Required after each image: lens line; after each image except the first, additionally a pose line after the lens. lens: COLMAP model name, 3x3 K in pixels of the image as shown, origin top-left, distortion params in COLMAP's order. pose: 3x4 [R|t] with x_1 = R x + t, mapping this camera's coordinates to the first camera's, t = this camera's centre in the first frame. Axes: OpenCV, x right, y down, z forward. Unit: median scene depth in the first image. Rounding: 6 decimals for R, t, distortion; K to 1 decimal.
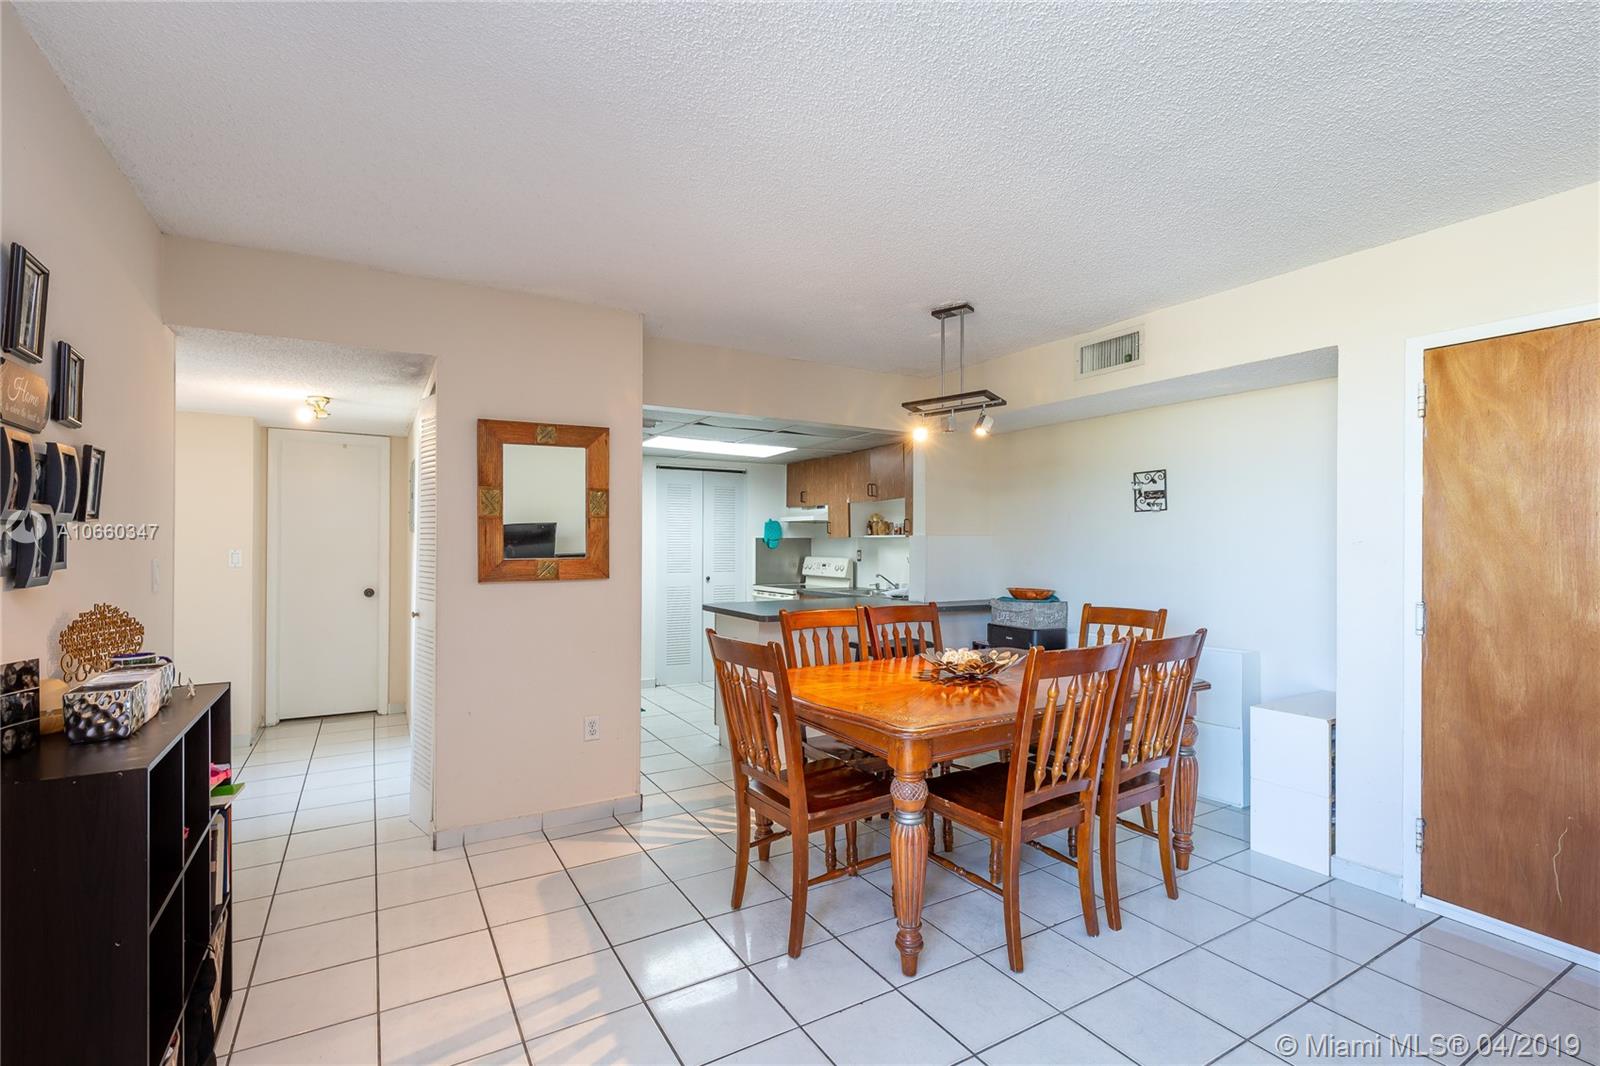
lens RADIAL K [[725.8, 0, 803.3], [0, 725.8, 545.0], [0, 0, 1]] dist [0.005056, -0.002709]
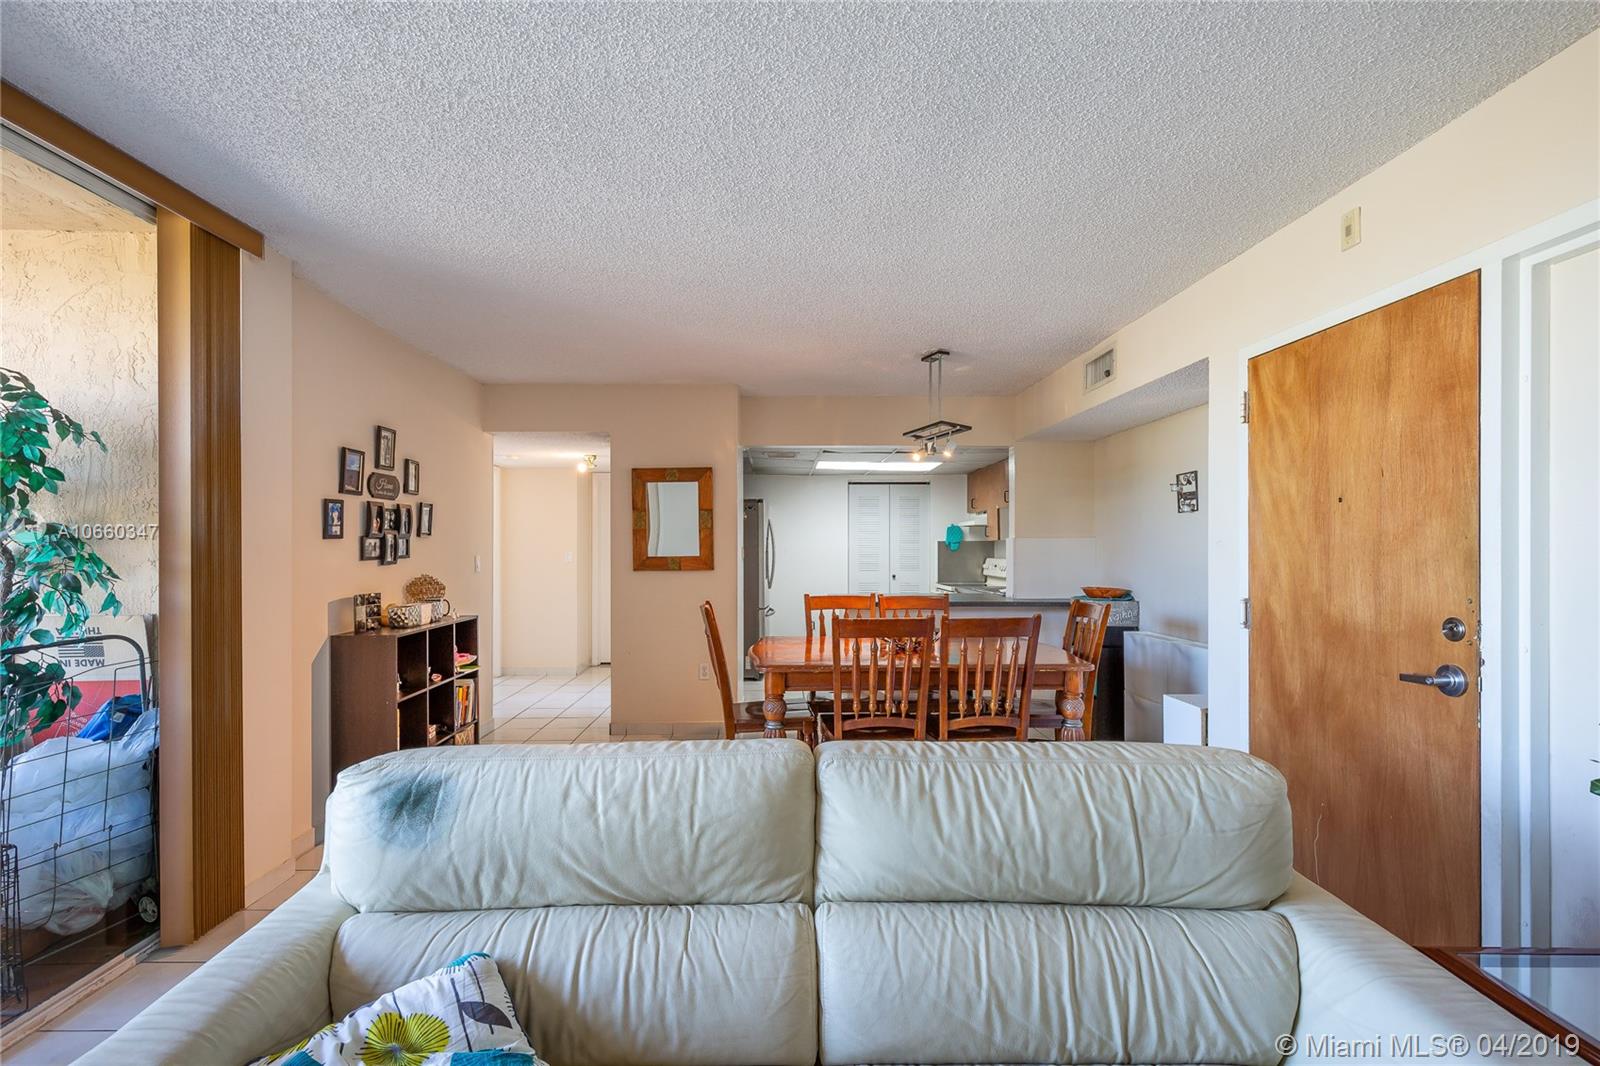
lens RADIAL K [[725.8, 0, 781.7], [0, 725.8, 547.8], [0, 0, 1]] dist [0.005056, -0.002709]
pose [[0.862604, -0.003353, -0.505869, 0.547960], [0.002663, 0.999994, -0.002088, 0.004201], [0.505873, 0.000454, 0.862608, -0.176145]]
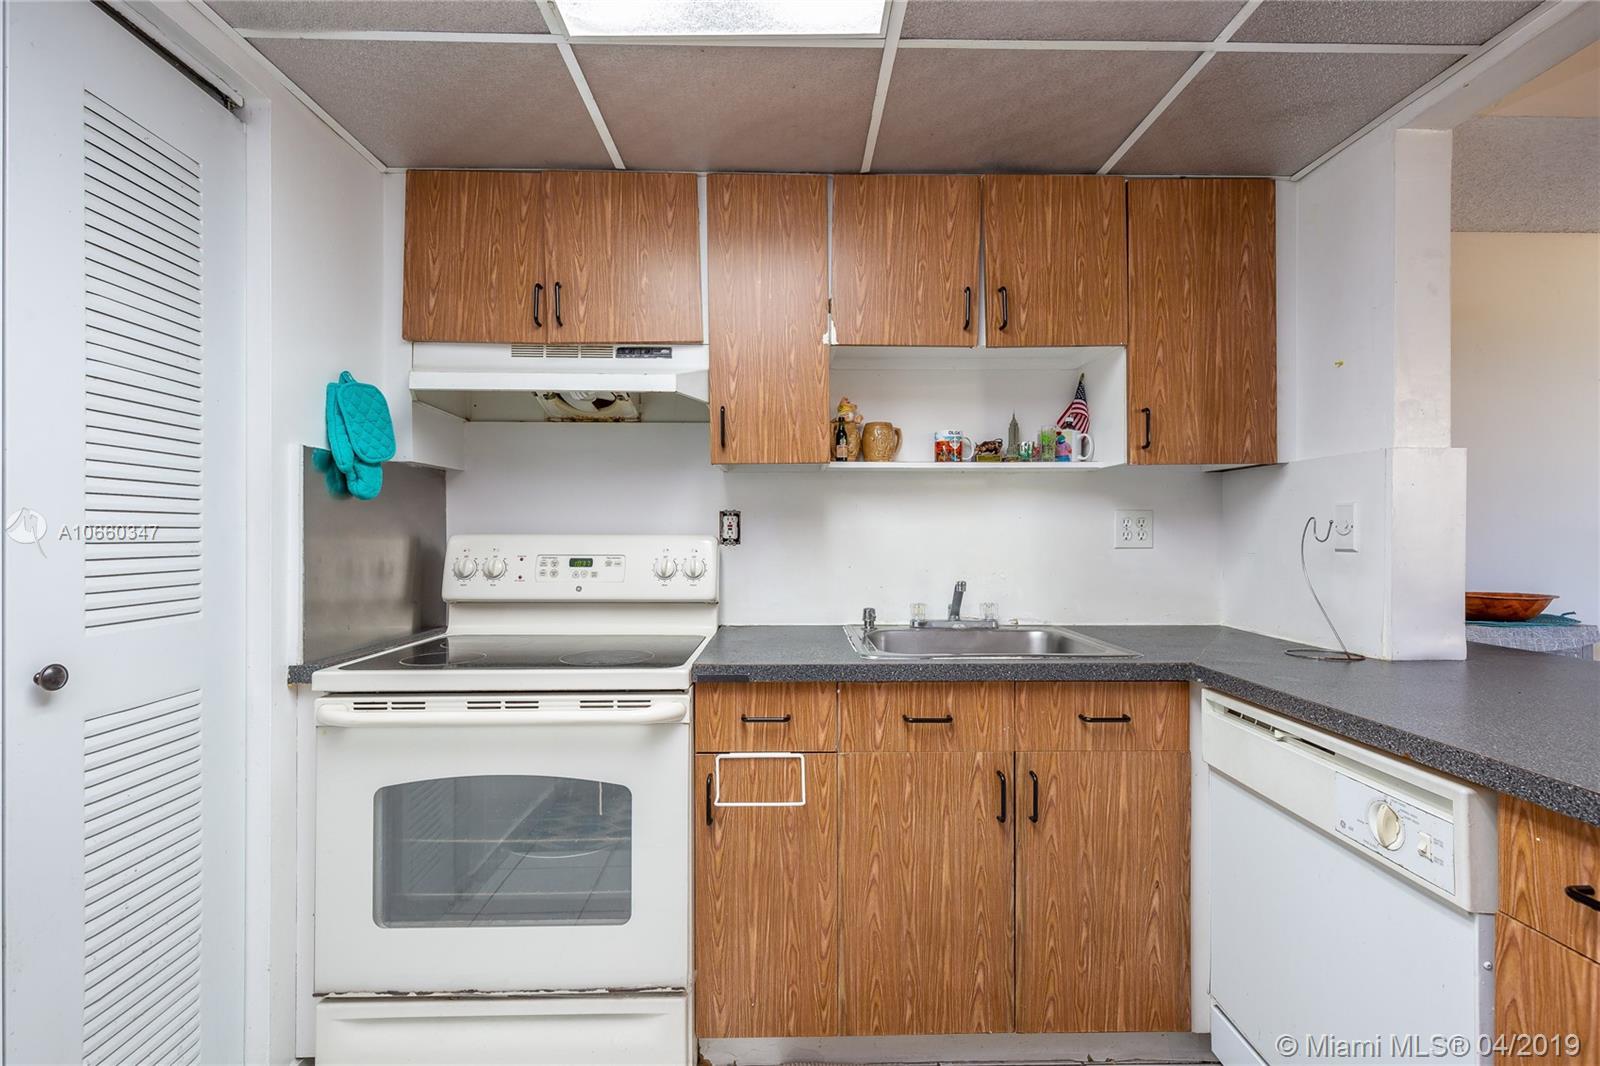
lens RADIAL K [[725.8, 0, 788.1], [0, 725.8, 532.9], [0, 0, 1]] dist [0.005056, -0.002709]
pose [[0.495284, -0.001428, 0.868730, -0.330738], [0.002589, 0.999997, 0.000169, 0.029970], [-0.868727, 0.002165, 0.495286, 1.426604]]
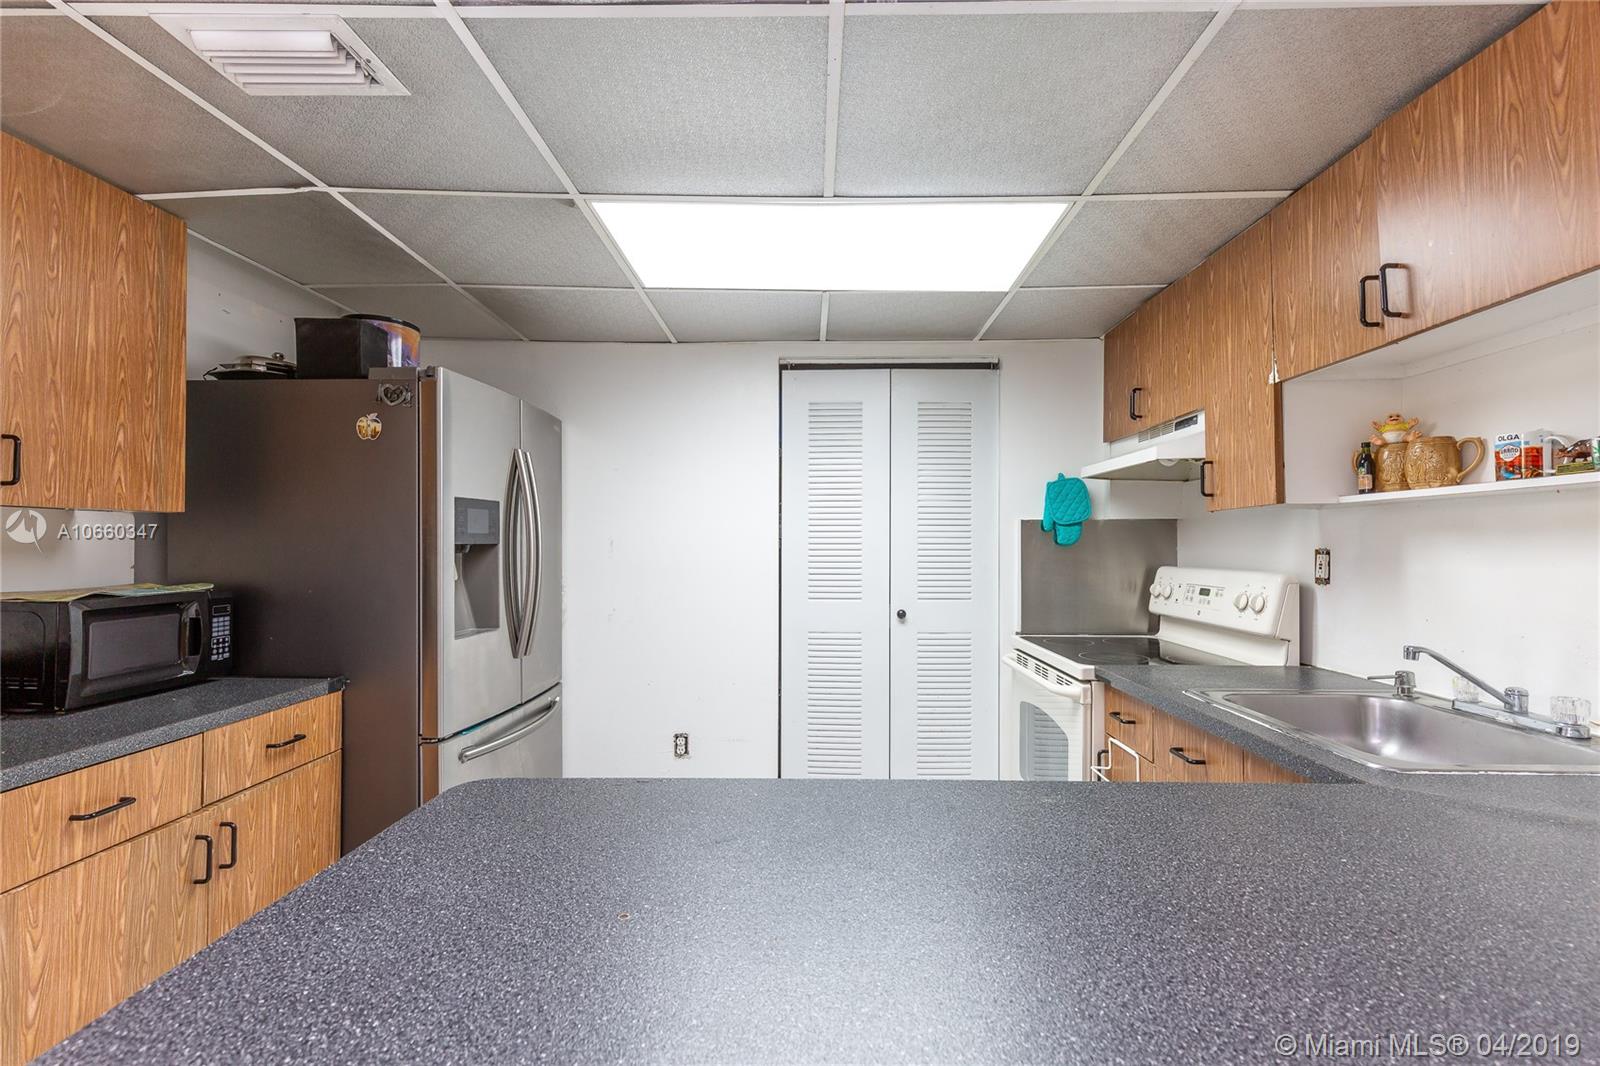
lens RADIAL K [[725.8, 0, 820.1], [0, 725.8, 543.7], [0, 0, 1]] dist [0.005056, -0.002709]
pose [[0.858455, -0.004373, -0.512870, 0.090208], [0.000926, 0.999975, -0.006975, 0.012278], [0.512888, 0.005513, 0.858438, 1.085039]]
